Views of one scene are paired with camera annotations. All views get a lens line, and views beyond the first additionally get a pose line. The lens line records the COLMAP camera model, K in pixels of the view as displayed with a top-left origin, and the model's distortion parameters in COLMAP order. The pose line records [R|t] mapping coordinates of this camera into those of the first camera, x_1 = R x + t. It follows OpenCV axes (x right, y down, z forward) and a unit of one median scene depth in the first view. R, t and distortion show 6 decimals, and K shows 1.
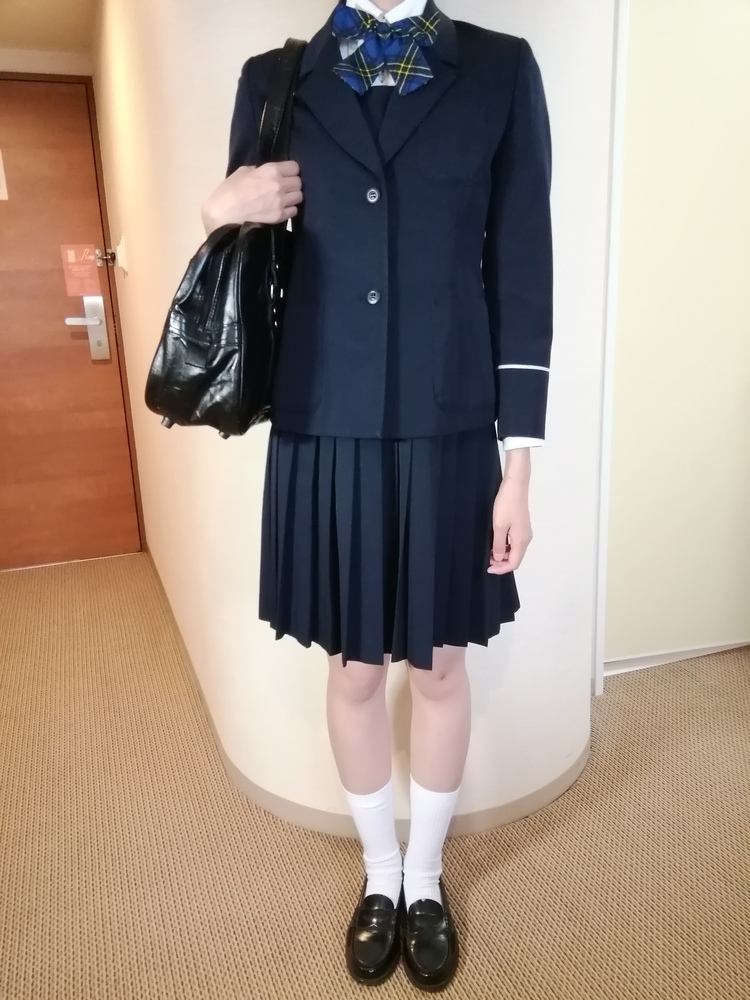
lens RADIAL K [[792.4, 0, 369.8], [0, 792.4, 516.7], [0, 0, 1]] dist [0.006256, -0.010856]
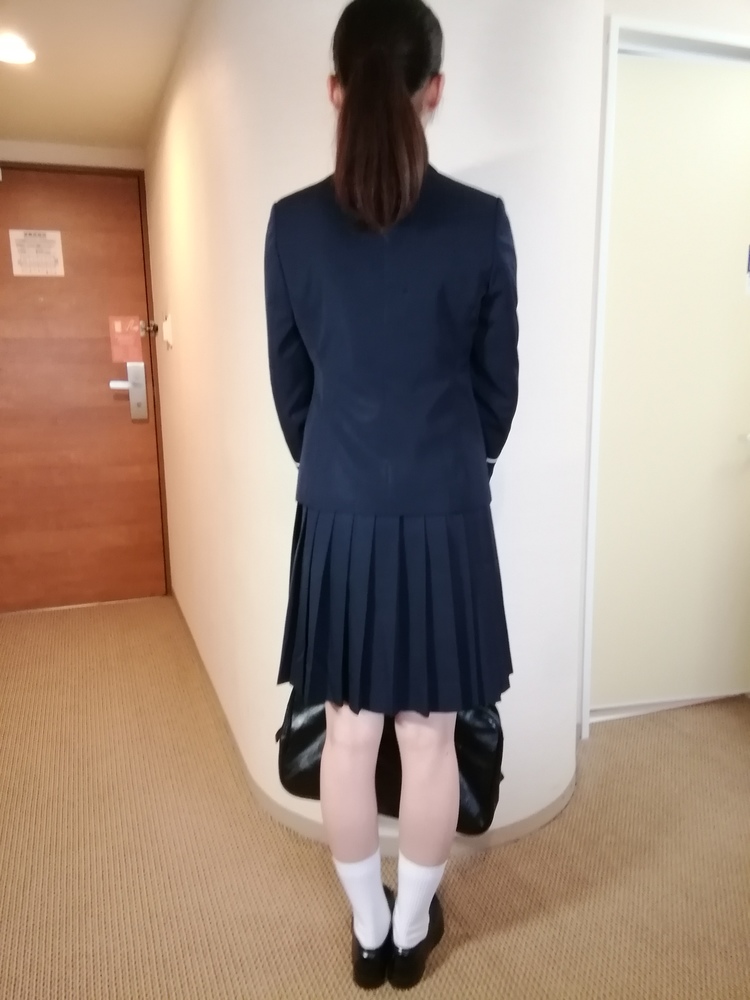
lens RADIAL K [[792.4, 0, 369.8], [0, 792.4, 516.7], [0, 0, 1]] dist [0.006256, -0.010856]
pose [[0.999524, 0.030656, -0.003452, -0.027219], [-0.030814, 0.997476, -0.063970, -0.007177], [0.001482, 0.064046, 0.997946, -0.194459]]
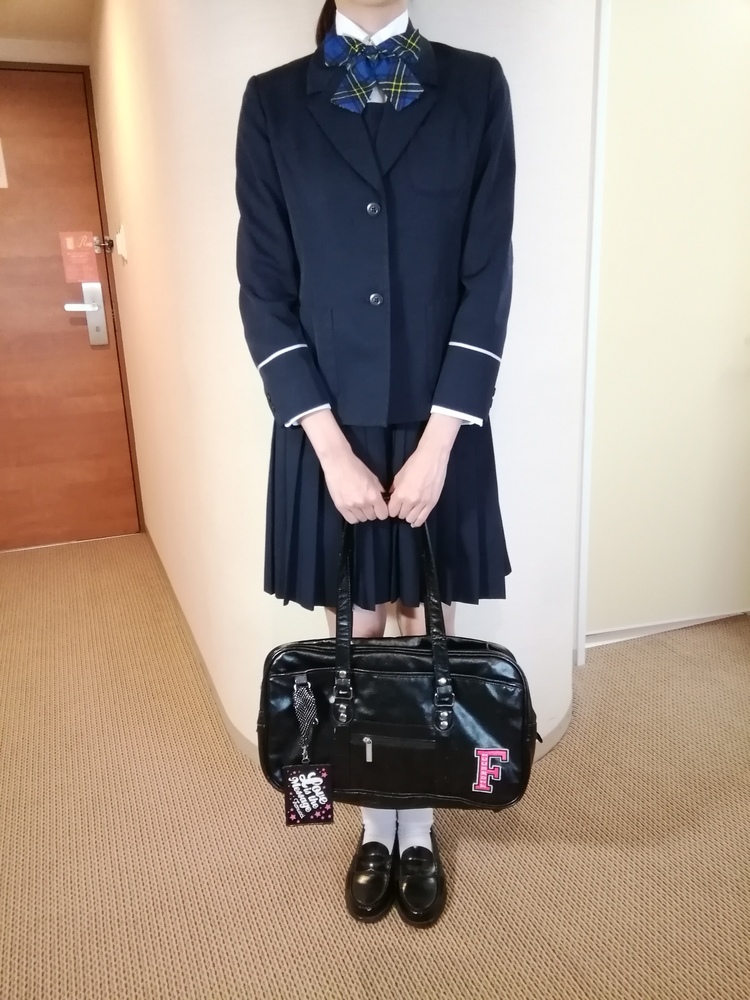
lens RADIAL K [[792.4, 0, 369.8], [0, 792.4, 516.7], [0, 0, 1]] dist [0.006256, -0.010856]
pose [[0.999913, -0.002295, 0.012979, -0.008906], [0.002020, 0.999775, 0.021118, 0.006121], [-0.013025, -0.021090, 0.999693, -0.072783]]
